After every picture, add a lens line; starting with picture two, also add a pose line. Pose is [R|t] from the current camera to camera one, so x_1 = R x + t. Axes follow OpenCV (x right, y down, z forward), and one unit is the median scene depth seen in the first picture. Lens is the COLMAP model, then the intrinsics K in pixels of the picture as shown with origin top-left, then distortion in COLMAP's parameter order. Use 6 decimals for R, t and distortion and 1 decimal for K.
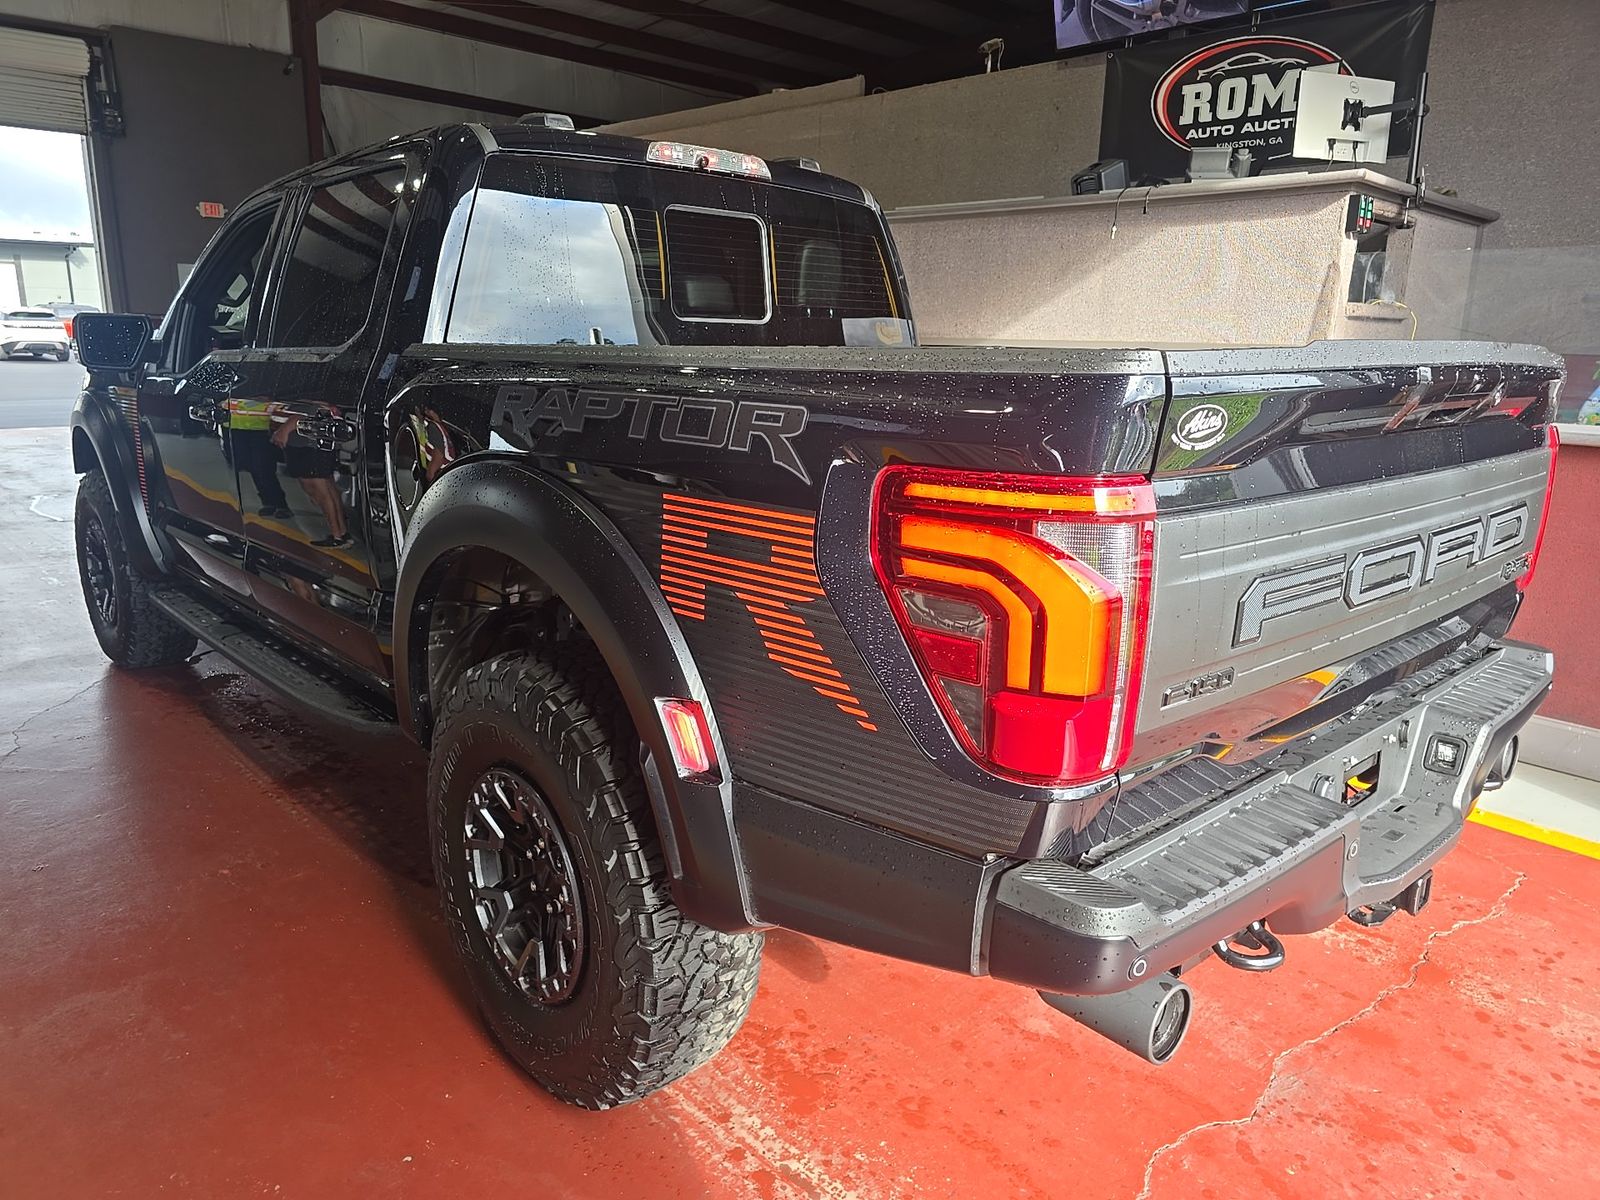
lens RADIAL K [[1079.4, 0, 800.0], [0, 1079.4, 600.0], [0, 0, 1]] dist [0.003126, -0.001852]
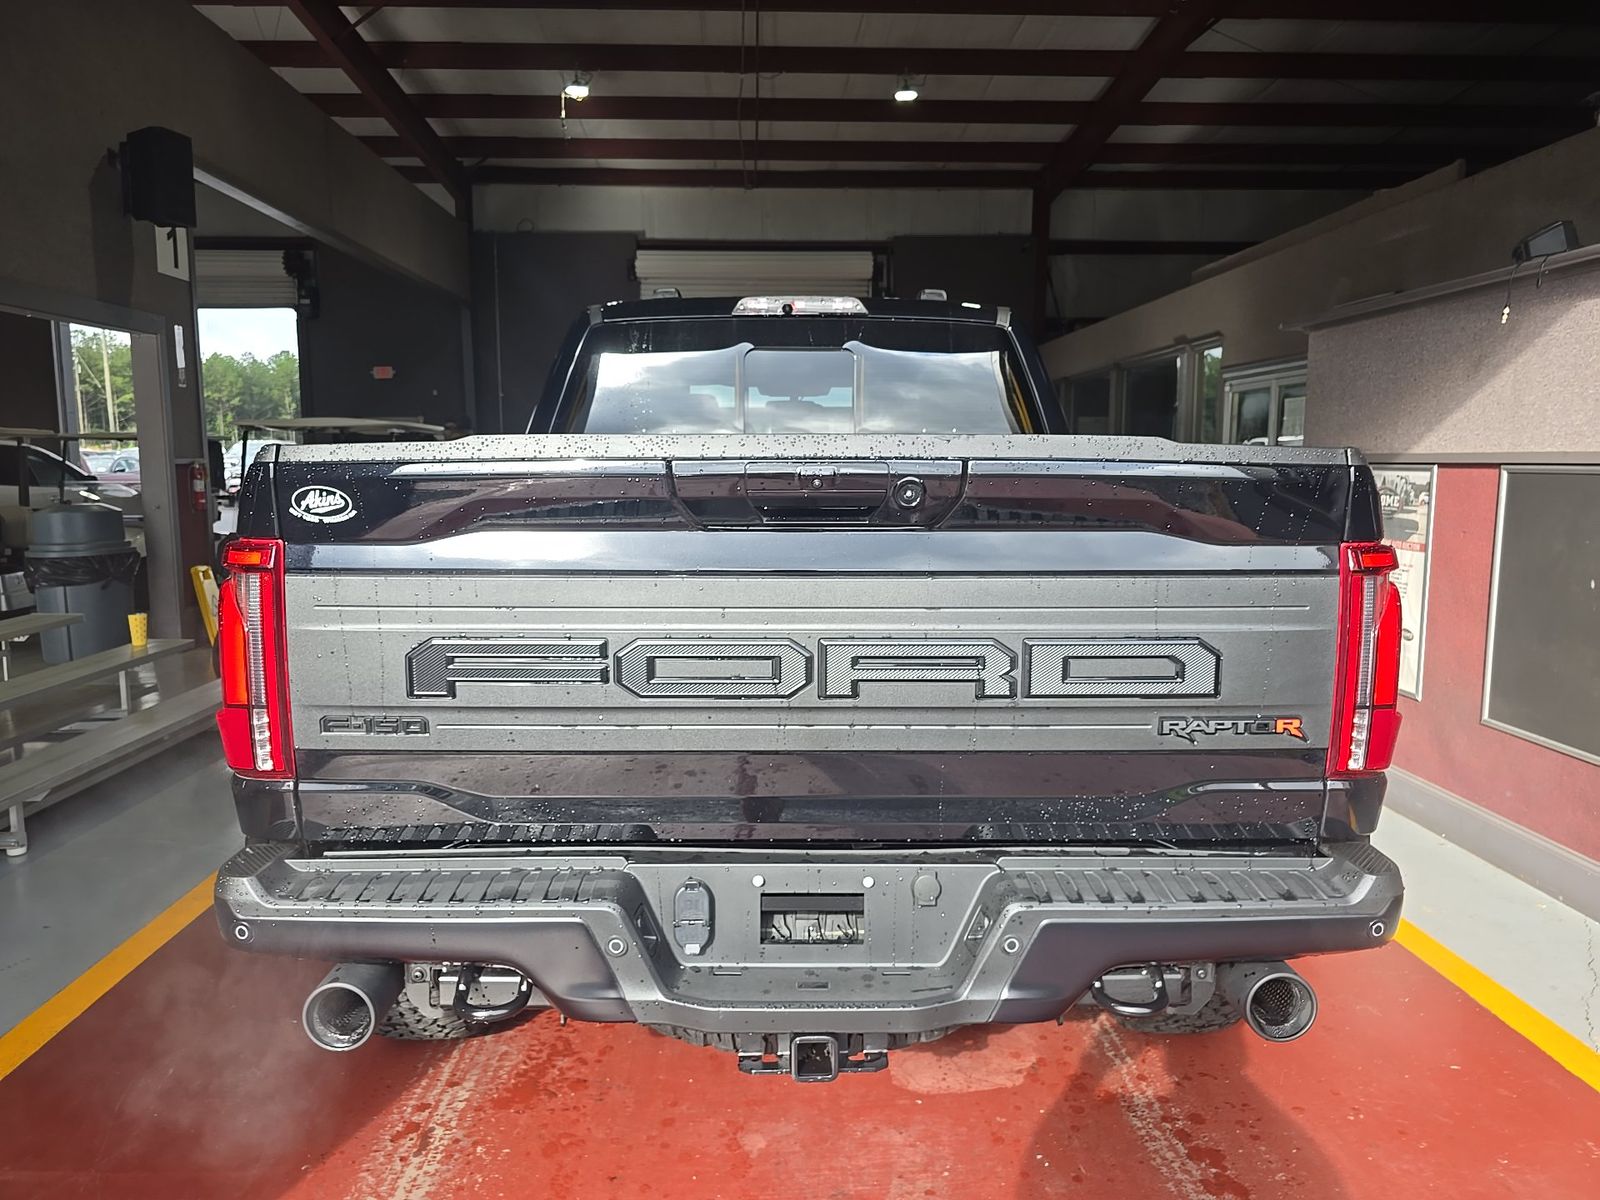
lens RADIAL K [[1087.0, 0, 800.0], [0, 1087.0, 600.0], [0, 0, 1]] dist [0.000713, -0.008423]
pose [[0.747961, 0.057195, -0.661274, 0.722689], [-0.139686, 0.987532, -0.072584, -0.015907], [0.648877, 0.146661, 0.746625, 0.192447]]
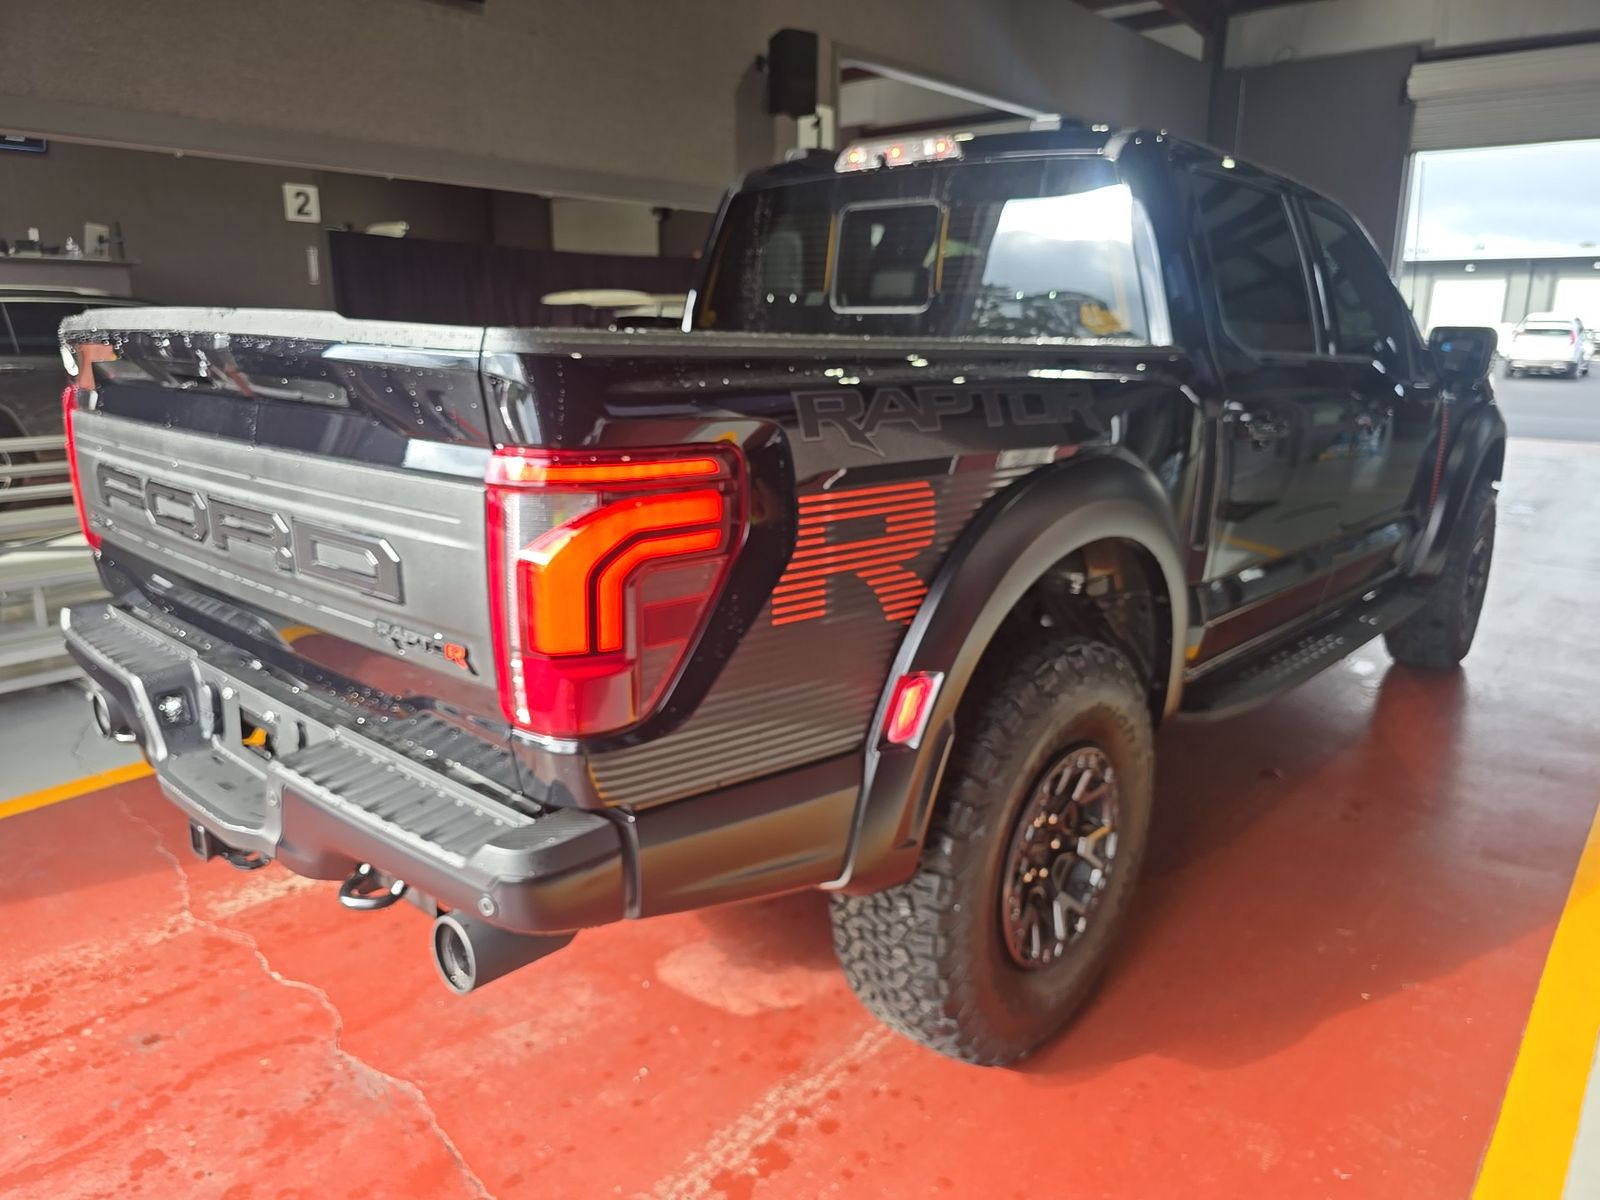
lens RADIAL K [[1098.6, 0, 800.0], [0, 1098.6, 600.0], [0, 0, 1]] dist [-0.003425, 0.000580]
pose [[0.102292, 0.215132, -0.971213, 1.043959], [-0.236793, 0.953536, 0.186276, -0.183817], [0.966160, 0.210922, 0.148481, 0.876657]]
